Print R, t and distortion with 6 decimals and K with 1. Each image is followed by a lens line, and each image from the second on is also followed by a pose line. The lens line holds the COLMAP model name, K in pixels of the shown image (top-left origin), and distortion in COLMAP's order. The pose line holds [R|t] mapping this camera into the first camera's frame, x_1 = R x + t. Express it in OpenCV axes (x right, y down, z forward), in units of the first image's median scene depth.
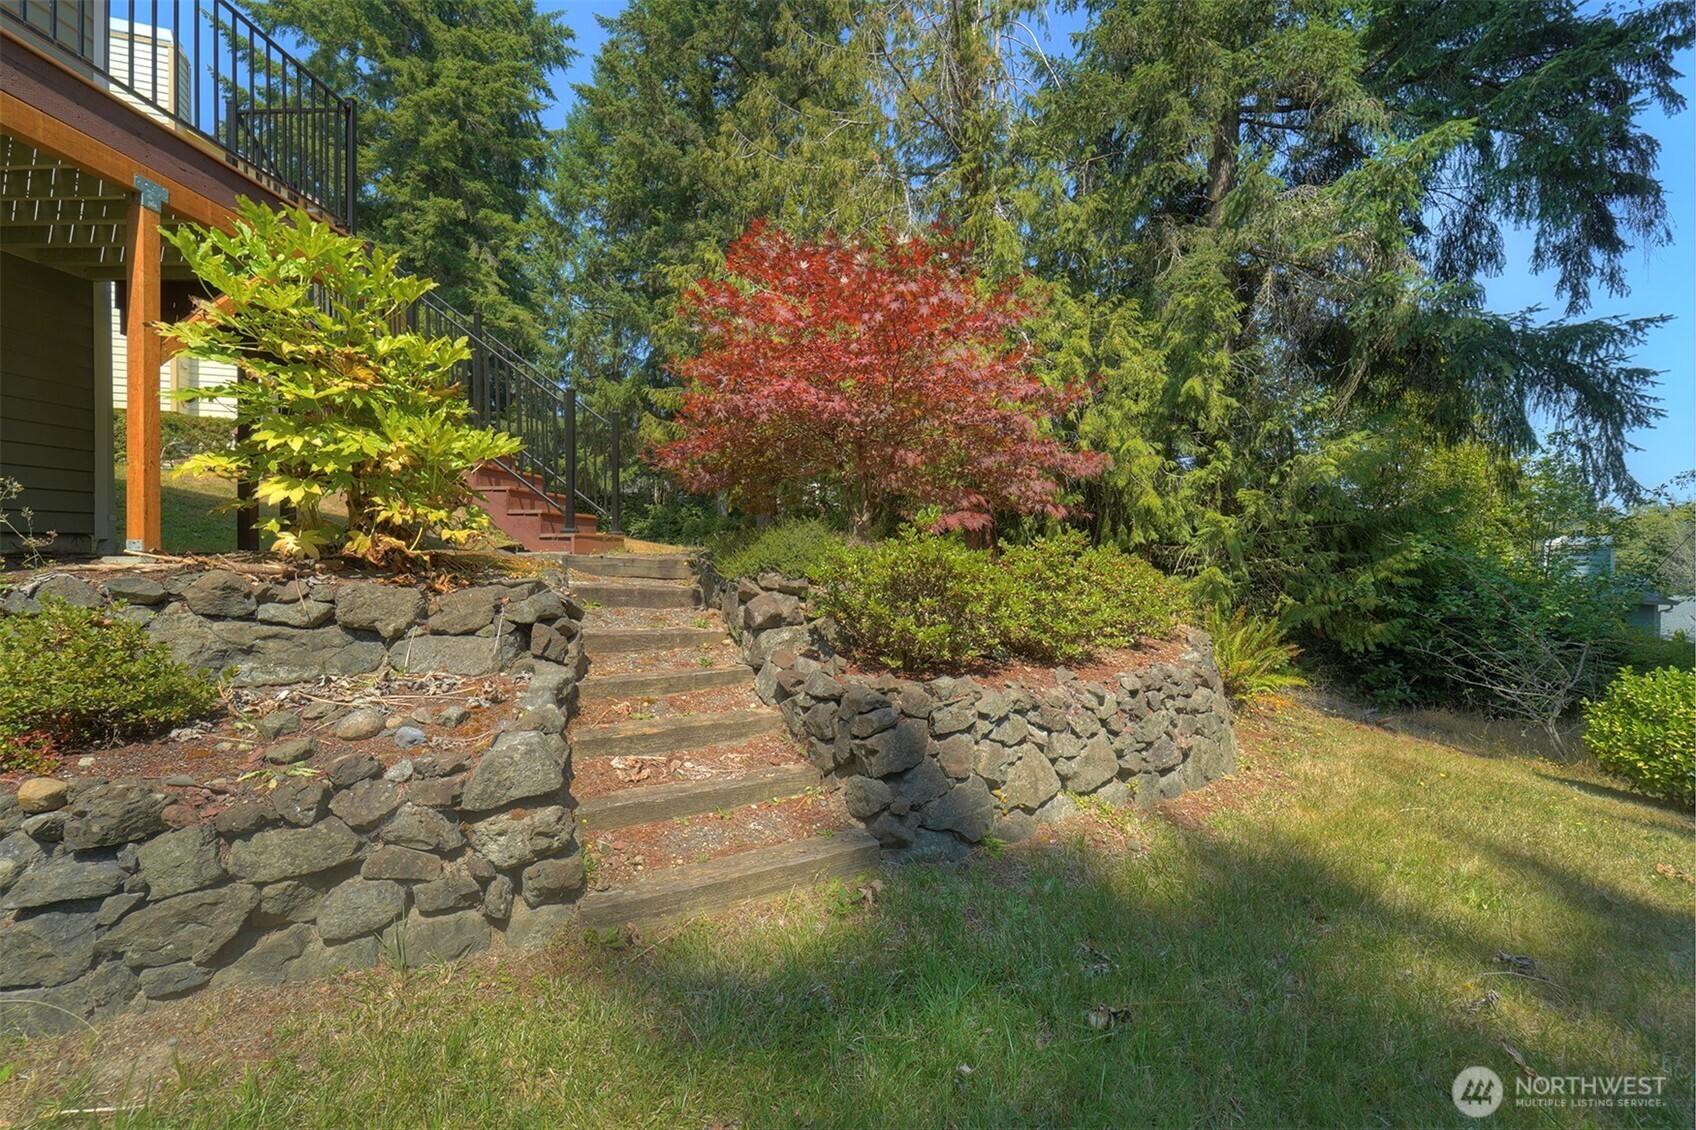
lens RADIAL K [[692.0, 0, 836.0], [0, 692.0, 555.8], [0, 0, 1]] dist [0.002045, -0.000954]
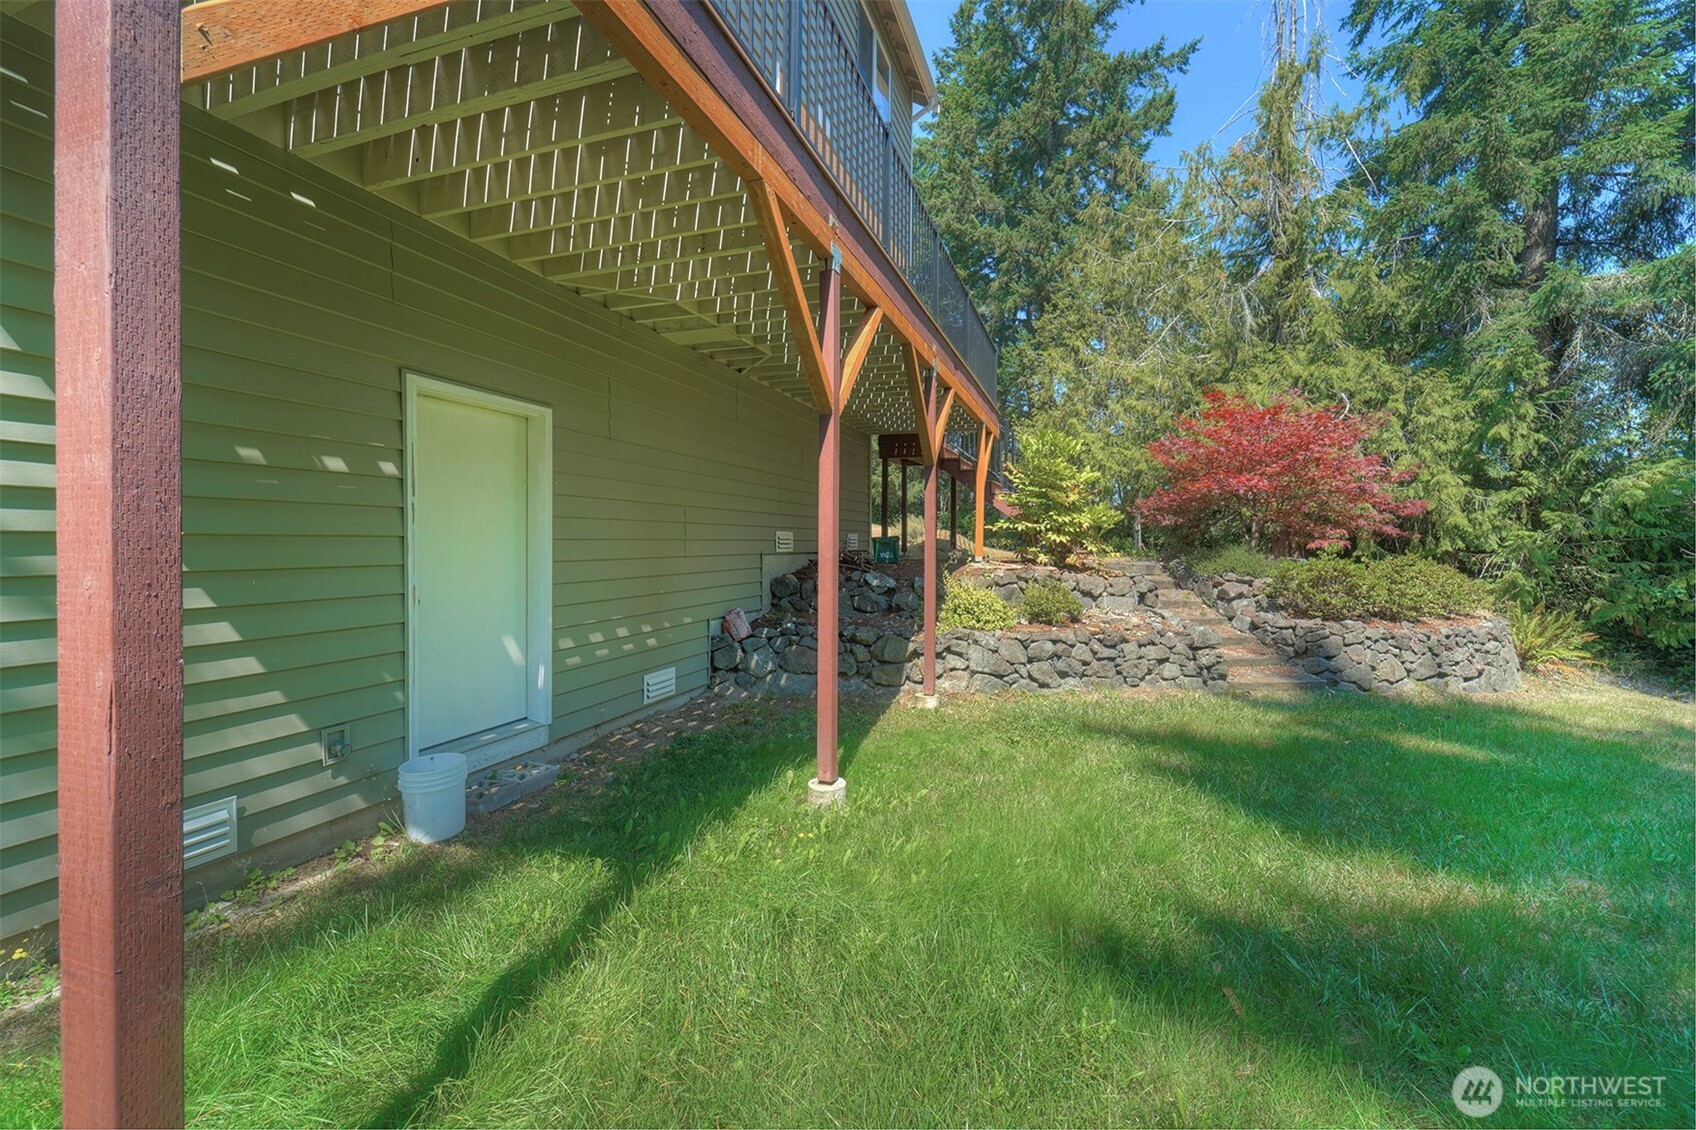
lens RADIAL K [[692.0, 0, 834.8], [0, 692.0, 554.8], [0, 0, 1]] dist [0.002045, -0.000954]
pose [[0.954417, 0.009272, -0.298333, -0.284487], [-0.007434, 0.999946, 0.007295, -0.016088], [0.298385, -0.004745, 0.954434, -0.614226]]
